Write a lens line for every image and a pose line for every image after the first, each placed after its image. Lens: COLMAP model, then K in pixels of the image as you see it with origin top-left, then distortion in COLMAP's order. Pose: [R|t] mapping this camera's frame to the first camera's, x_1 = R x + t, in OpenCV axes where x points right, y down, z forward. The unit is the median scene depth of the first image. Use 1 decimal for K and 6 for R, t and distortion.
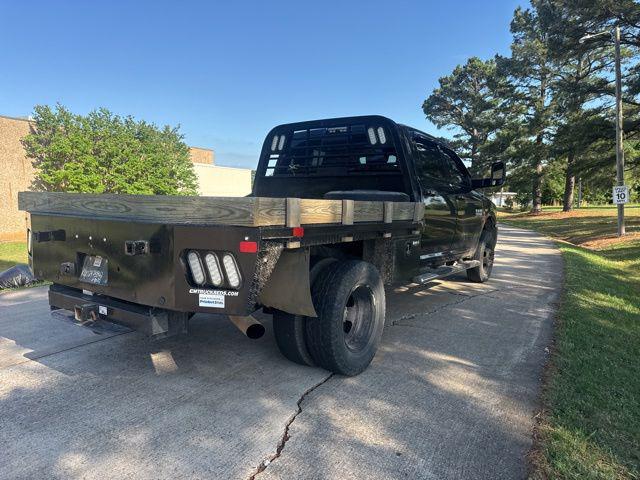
lens RADIAL K [[452.3, 0, 317.8], [0, 452.3, 238.4], [0, 0, 1]] dist [0.052242, -0.066301]
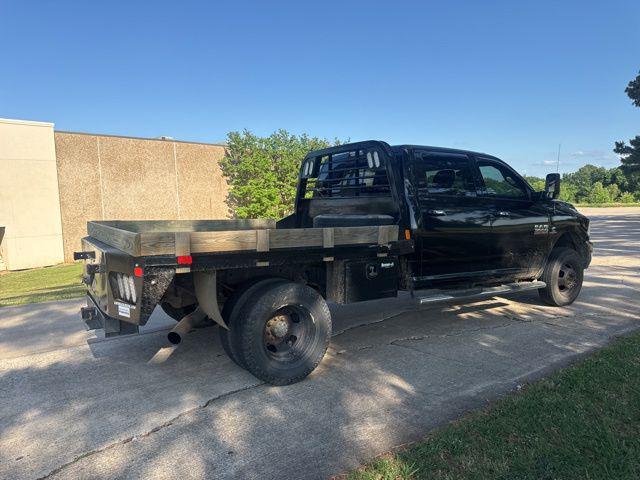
lens RADIAL K [[452.3, 0, 317.8], [0, 452.3, 238.4], [0, 0, 1]] dist [0.052242, -0.066301]
pose [[0.919767, 0.004567, -0.392438, 0.365566], [-0.008741, 0.999923, -0.008849, -0.030891], [0.392367, 0.011569, 0.919736, -0.000474]]
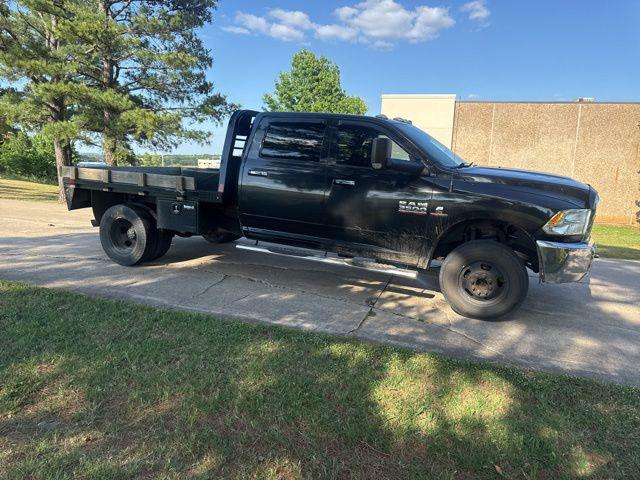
lens RADIAL K [[452.8, 0, 322.7], [0, 452.8, 239.0], [0, 0, 1]] dist [0.046520, -0.056584]
pose [[0.186713, 0.159568, -0.969369, 1.259622], [-0.128578, 0.982203, 0.136915, -0.104325], [0.973964, 0.099076, 0.203907, 0.867851]]
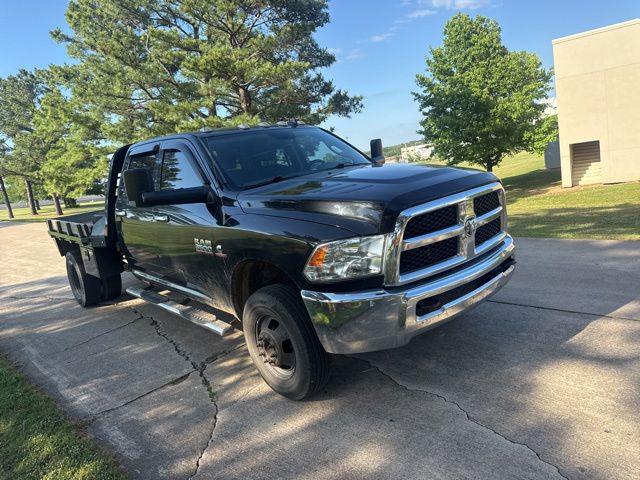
lens RADIAL K [[460.1, 0, 322.8], [0, 460.1, 230.0], [0, 0, 1]] dist [0.007358, 0.000036]
pose [[-0.247782, 0.176249, -0.952649, 1.046083], [0.049128, 0.984334, 0.169333, -0.199901], [0.967569, -0.004844, -0.252559, 1.563561]]
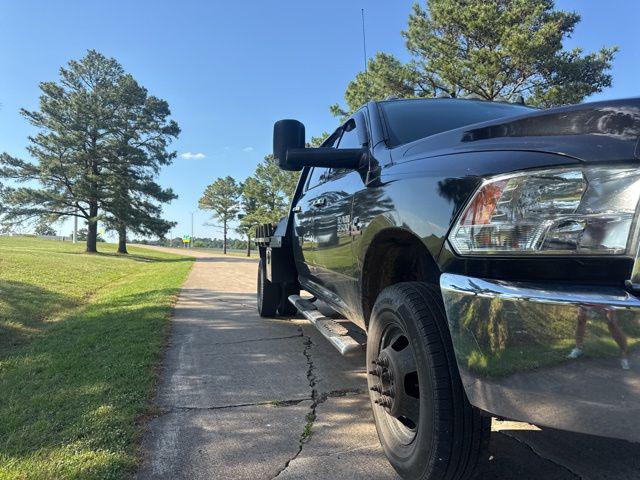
lens RADIAL K [[454.8, 0, 321.8], [0, 454.8, 251.2], [0, 0, 1]] dist [0.000941, -0.003992]
pose [[-0.693918, -0.019028, -0.719802, 0.804093], [-0.081188, 0.995344, 0.051957, -0.060918], [0.715462, 0.094493, -0.692232, 1.542321]]
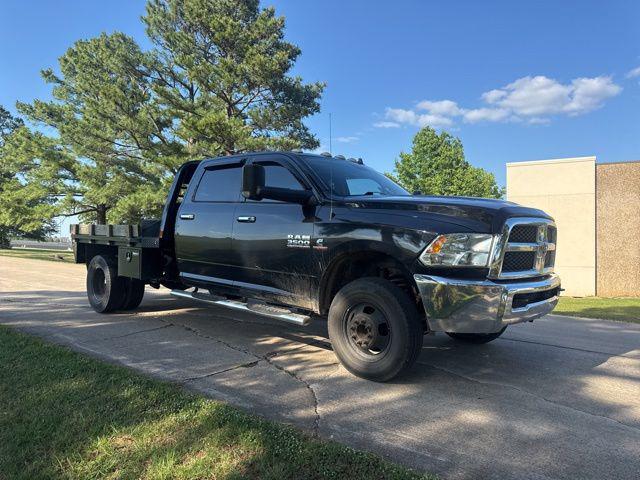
lens RADIAL K [[452.8, 0, 322.7], [0, 452.8, 239.0], [0, 0, 1]] dist [0.046520, -0.056584]
pose [[-0.134191, -0.017199, -0.990806, 1.187062], [-0.107112, 0.994243, -0.002752, -0.072123], [0.985150, 0.105758, -0.135260, 1.356260]]
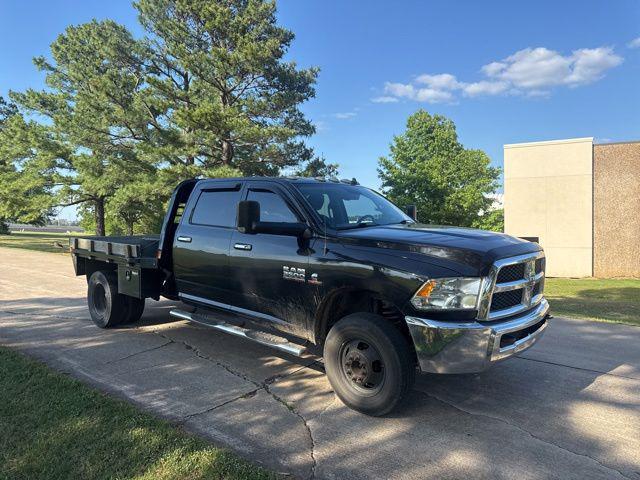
lens RADIAL K [[452.8, 0, 322.7], [0, 452.8, 239.0], [0, 0, 1]] dist [0.046520, -0.056584]
pose [[-0.132836, 0.032931, -0.990591, 1.200851], [-0.090805, 0.994840, 0.045249, -0.166973], [0.986970, 0.095962, -0.129160, 1.357312]]
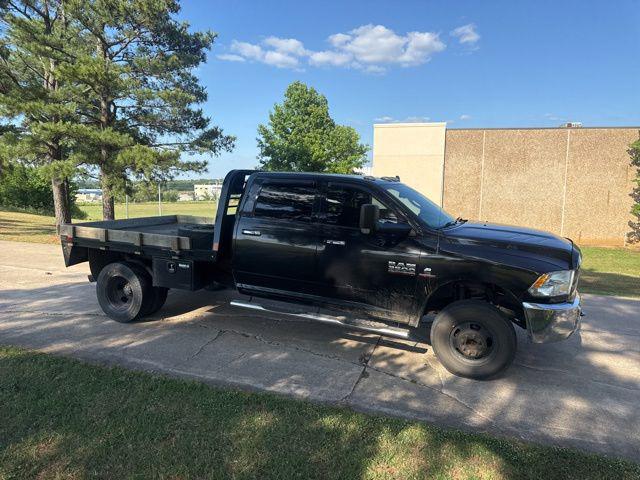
lens RADIAL K [[452.8, 0, 322.7], [0, 452.8, 239.0], [0, 0, 1]] dist [0.046520, -0.056584]
pose [[0.194194, 0.109037, -0.974884, 1.273311], [-0.109293, 0.990021, 0.088960, -0.186953], [0.974856, 0.089272, 0.204173, 0.867279]]
